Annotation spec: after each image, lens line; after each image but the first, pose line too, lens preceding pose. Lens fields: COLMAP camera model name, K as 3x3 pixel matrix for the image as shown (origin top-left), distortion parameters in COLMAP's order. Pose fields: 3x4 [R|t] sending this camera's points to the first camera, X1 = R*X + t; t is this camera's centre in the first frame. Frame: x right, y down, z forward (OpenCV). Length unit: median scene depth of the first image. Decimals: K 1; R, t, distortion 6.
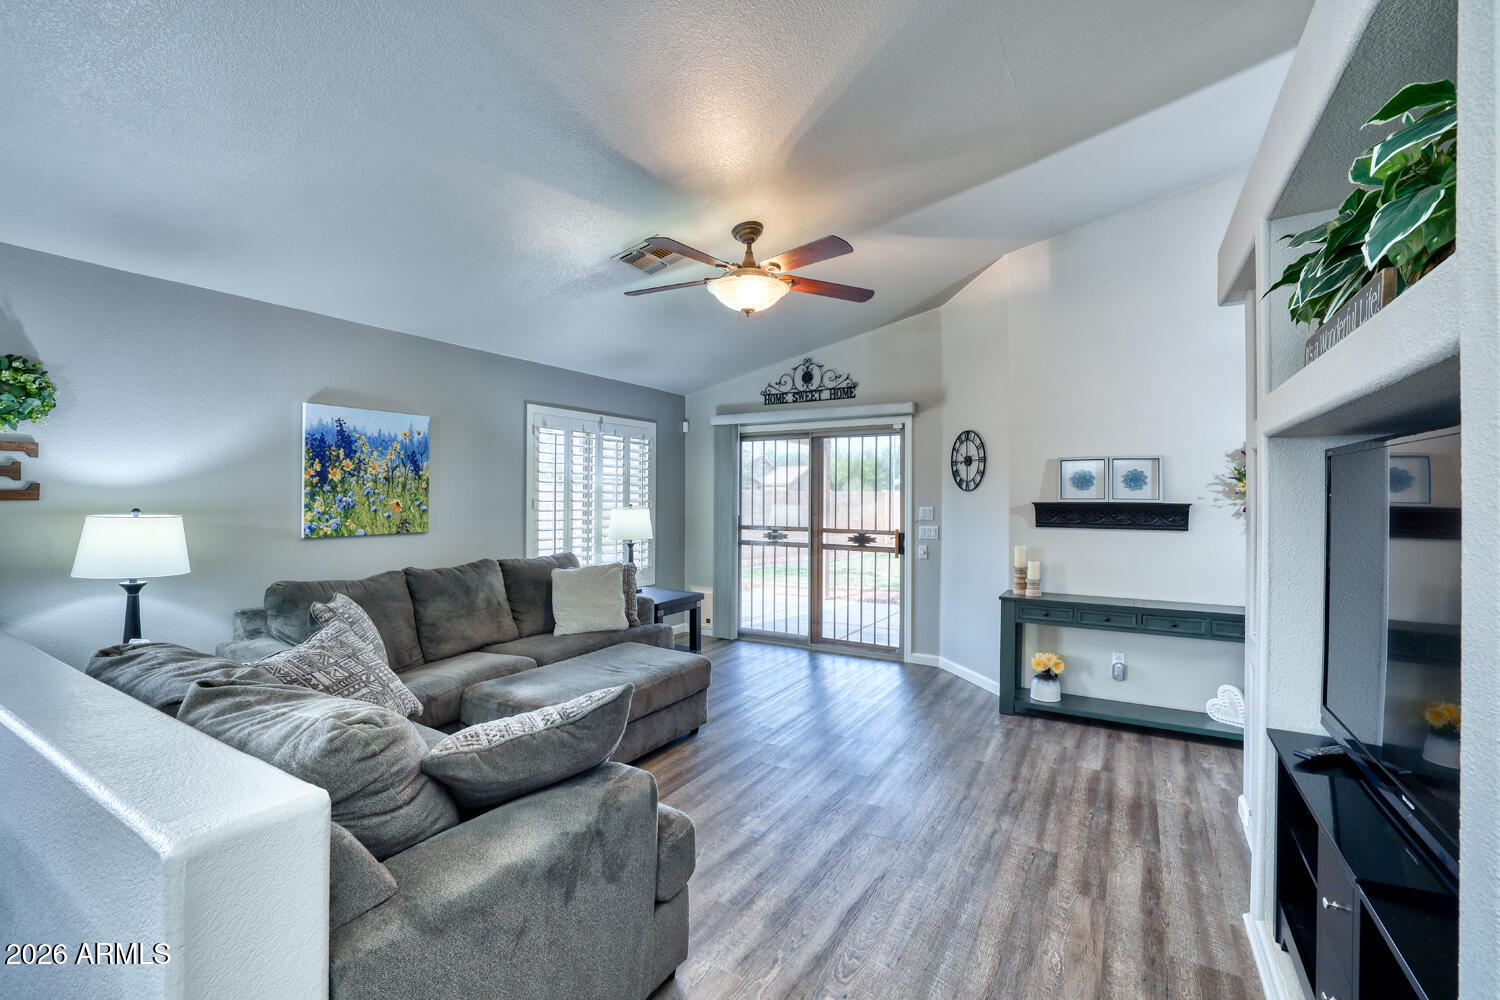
lens RADIAL K [[651.0, 0, 747.0], [0, 651.0, 489.6], [0, 0, 1]] dist [-0.039258, 0.011612]
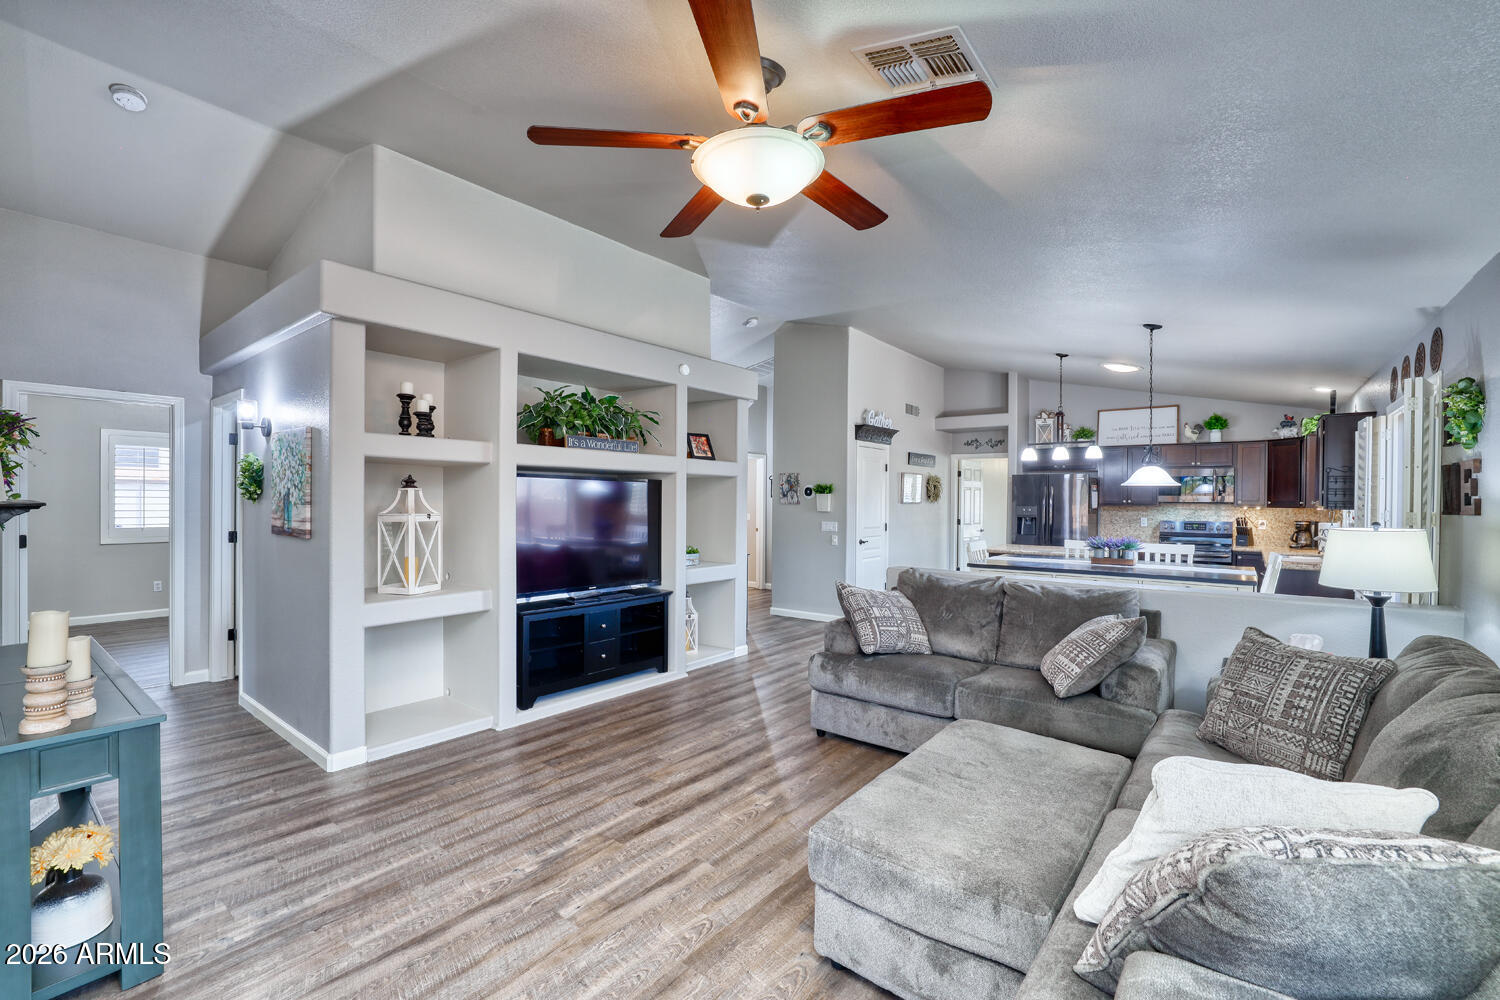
lens RADIAL K [[651.0, 0, 745.0], [0, 651.0, 504.6], [0, 0, 1]] dist [-0.039258, 0.011612]
pose [[-0.991071, -0.018040, 0.132112, -0.064452], [-0.018146, 0.999835, 0.000406, 0.013074], [-0.132098, -0.001995, -0.991235, 1.401338]]
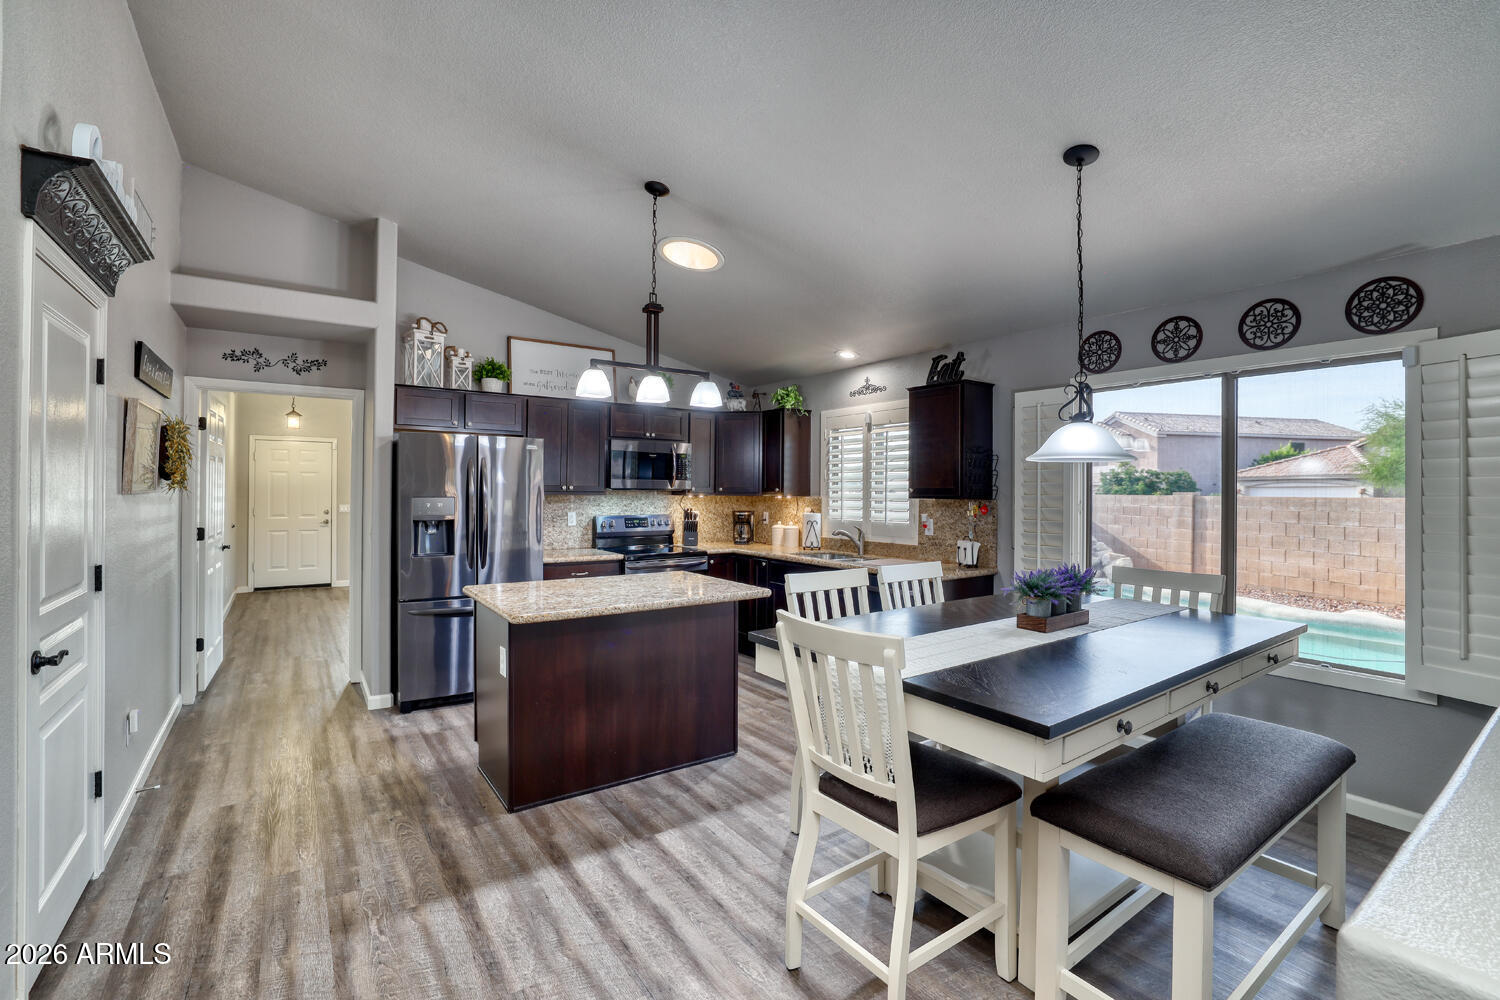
lens RADIAL K [[651.0, 0, 727.7], [0, 651.0, 496.3], [0, 0, 1]] dist [-0.039258, 0.011612]
pose [[-0.419425, -0.003605, -0.907783, 0.040617], [-0.003675, 0.999991, -0.002273, 0.001076], [0.907782, 0.002383, -0.419435, 0.131833]]
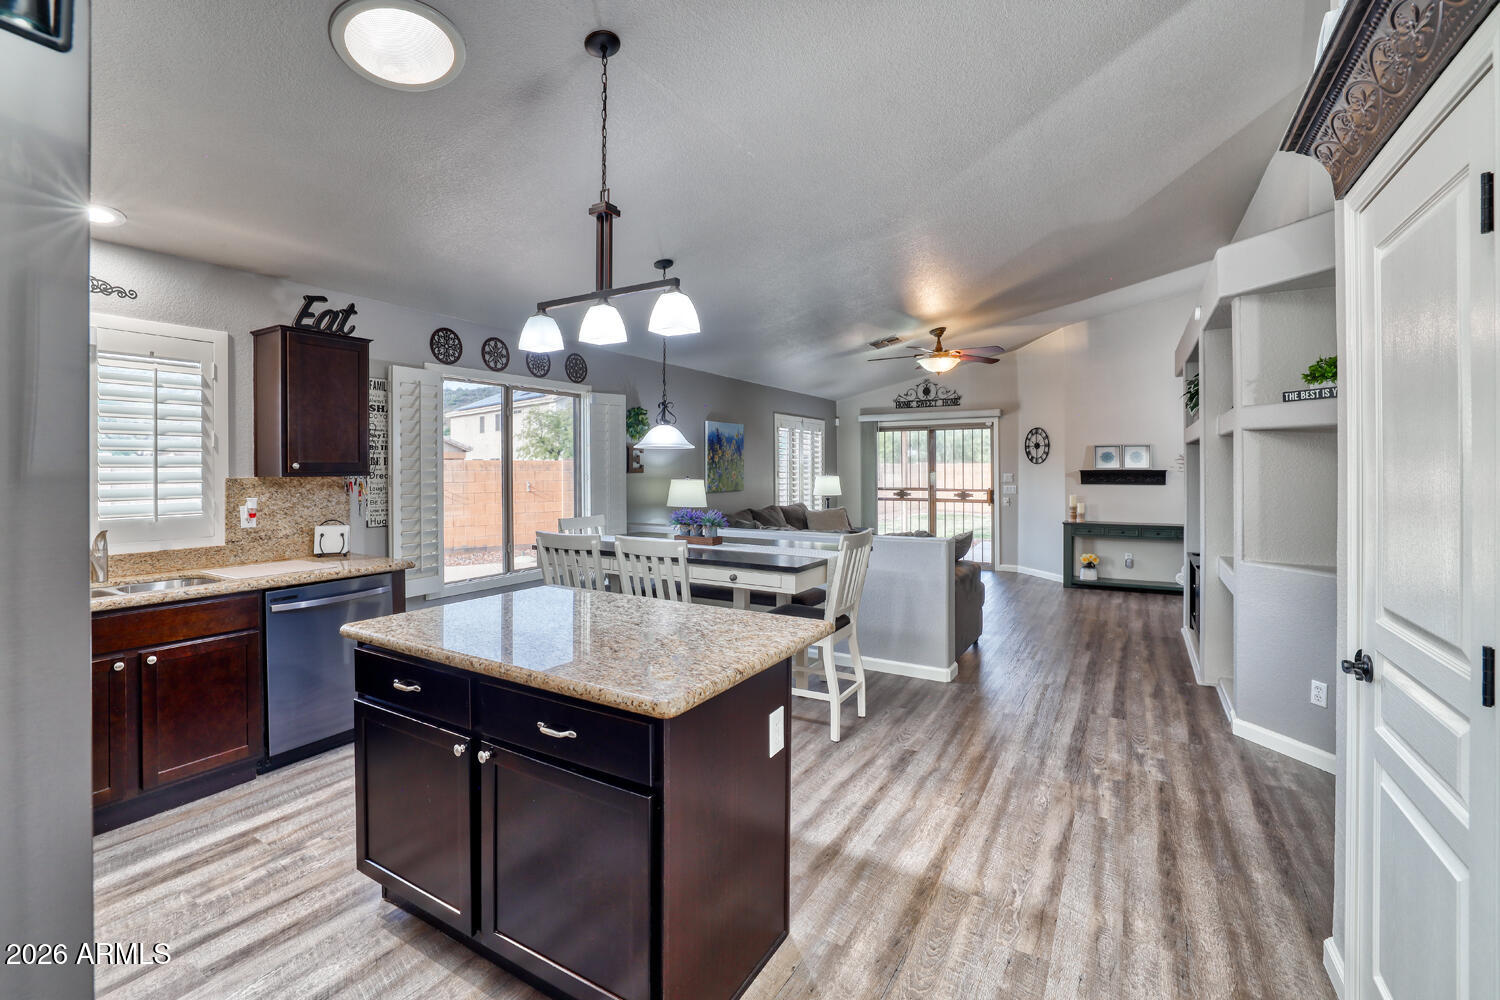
lens RADIAL K [[651.0, 0, 746.9], [0, 651.0, 465.2], [0, 0, 1]] dist [-0.039258, 0.011612]
pose [[0.999961, -0.008774, 0.000712, -0.494914], [0.008770, 0.999947, 0.005423, -0.011900], [-0.000760, -0.005416, 0.999985, -0.807481]]
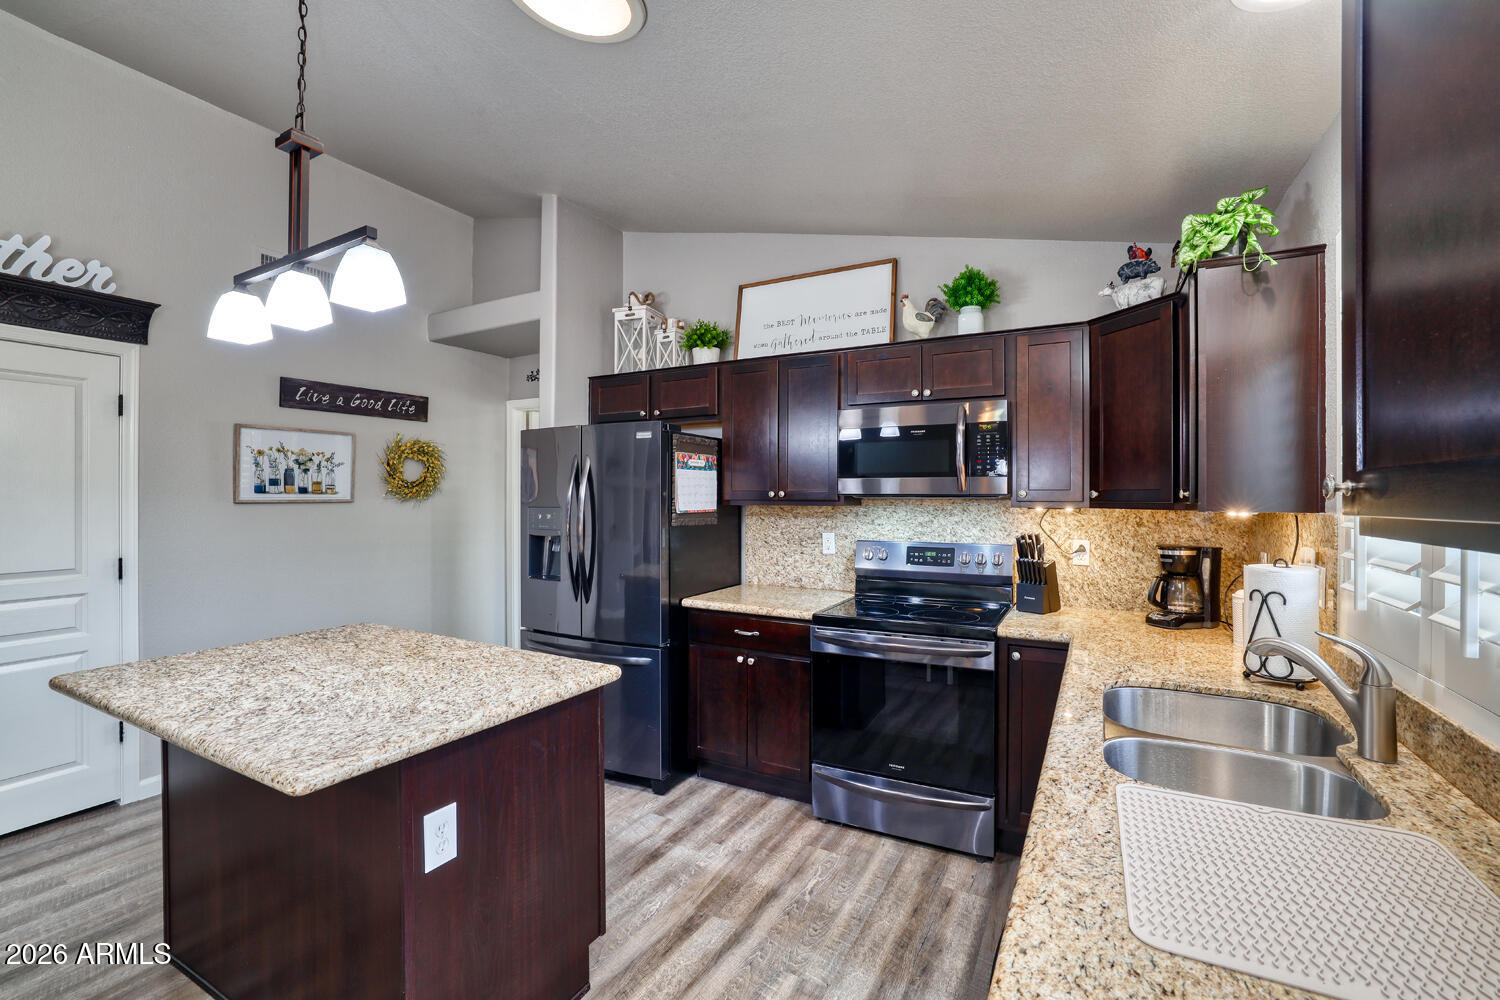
lens RADIAL K [[651.0, 0, 750.5], [0, 651.0, 503.0], [0, 0, 1]] dist [-0.039258, 0.011612]
pose [[-0.999151, -0.009125, -0.040179, -0.877673], [-0.009074, 0.999958, -0.001434, -0.004638], [0.040190, -0.001068, -0.999191, 0.126181]]
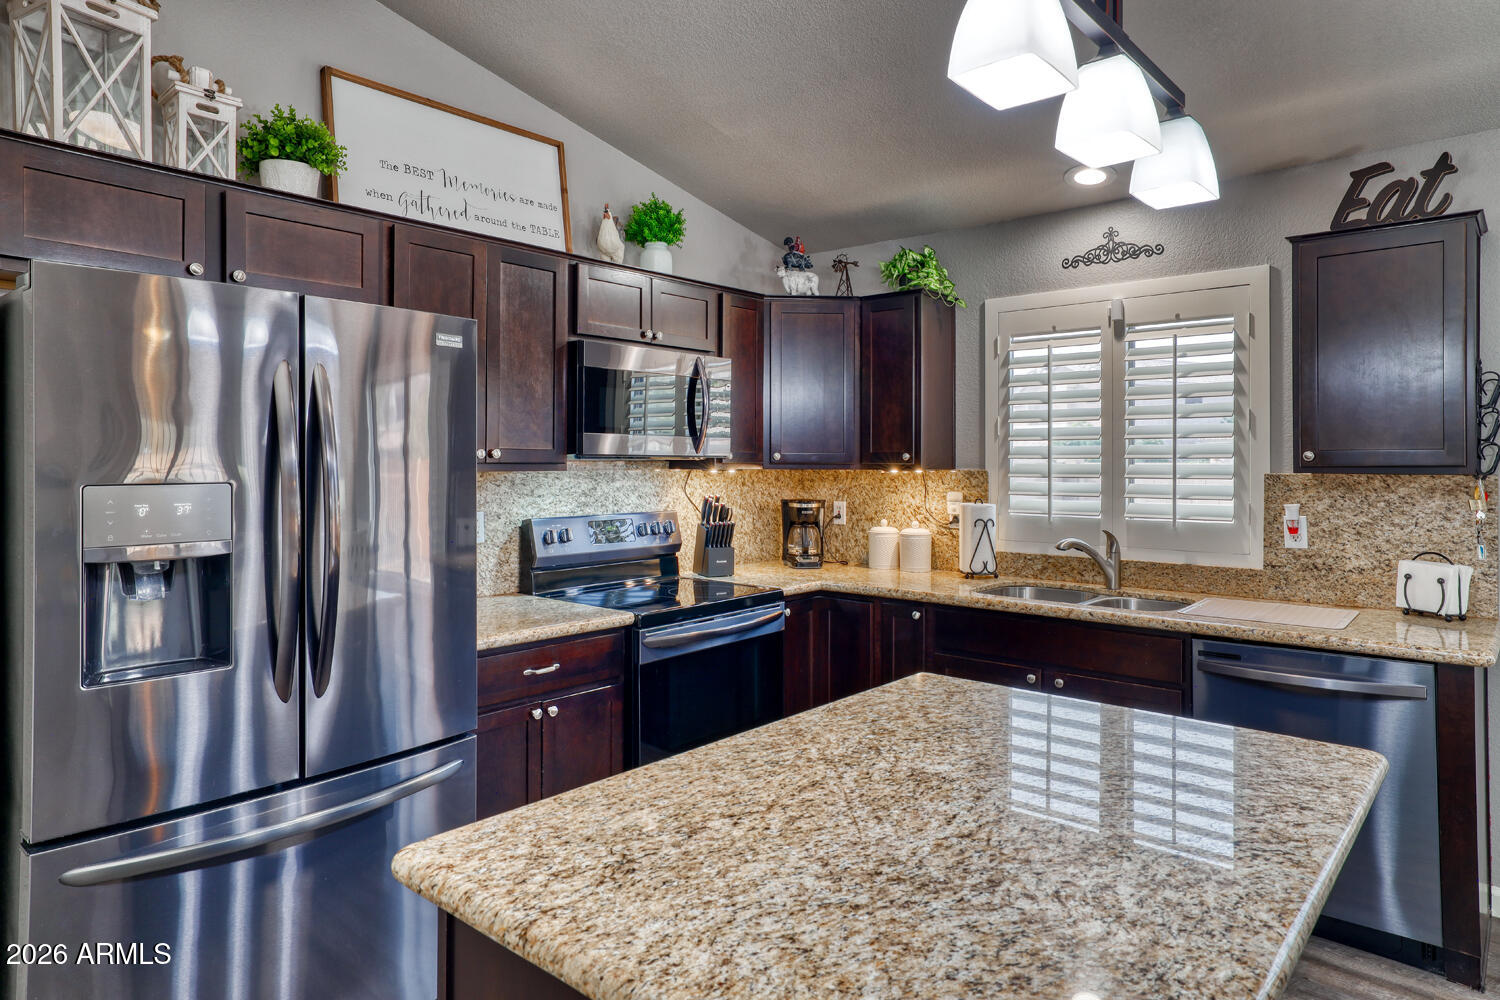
lens RADIAL K [[908.7, 0, 743.0], [0, 908.7, 465.7], [0, 0, 1]] dist [0.003017, 0.006814]
pose [[-0.173042, -0.003238, -0.984909, -0.289086], [0.005079, 0.999978, -0.004180, -0.003711], [0.984901, -0.005726, -0.173022, -0.339988]]
